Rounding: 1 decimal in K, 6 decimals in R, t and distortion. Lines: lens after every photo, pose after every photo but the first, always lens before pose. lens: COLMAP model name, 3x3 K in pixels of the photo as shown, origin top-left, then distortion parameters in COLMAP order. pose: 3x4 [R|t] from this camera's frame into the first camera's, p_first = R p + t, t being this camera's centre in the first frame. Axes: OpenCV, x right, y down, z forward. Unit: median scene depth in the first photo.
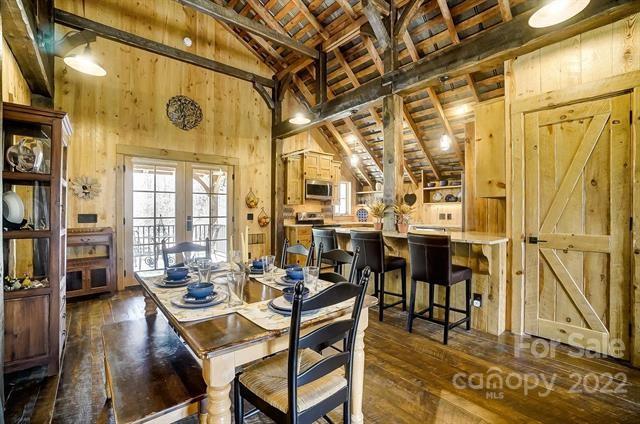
lens RADIAL K [[278.7, 0, 320.0], [0, 278.7, 212.0], [0, 0, 1]] dist [-0.000396, 0.000041]
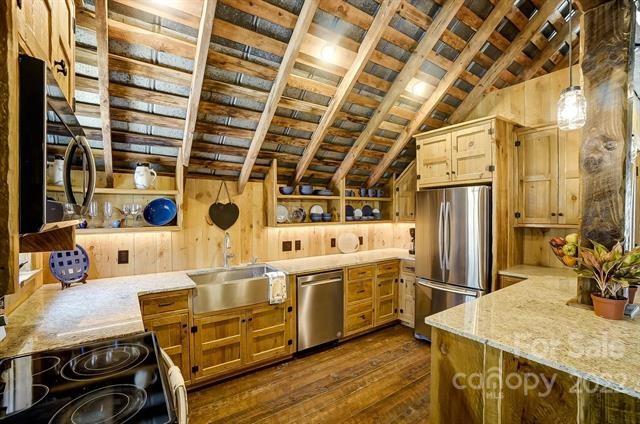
lens RADIAL K [[289.1, 0, 322.0], [0, 289.1, 210.0], [0, 0, 1]] dist [-0.035662, 0.000380]
pose [[0.081425, 0.005428, 0.996665, -0.164057], [0.001114, 0.999984, -0.005537, -0.058468], [-0.996679, 0.001561, 0.081417, 0.908235]]
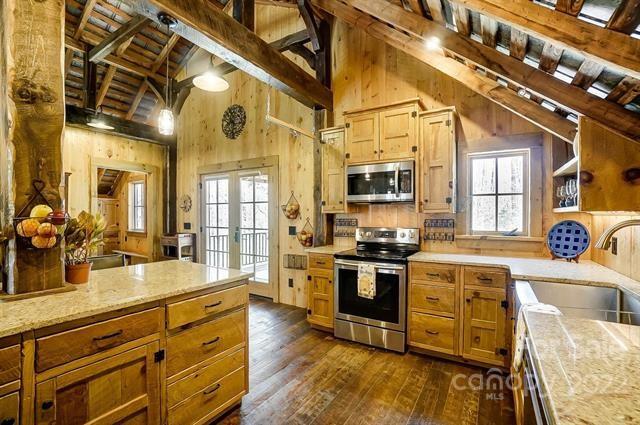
lens RADIAL K [[293.0, 0, 320.0], [0, 293.0, 212.5], [0, 0, 1]] dist [-0.000160, 0.000121]
pose [[0.326004, -0.007551, -0.945338, 0.491233], [-0.003327, 0.999953, -0.009135, -0.022979], [0.945363, 0.006123, 0.325963, 0.793696]]
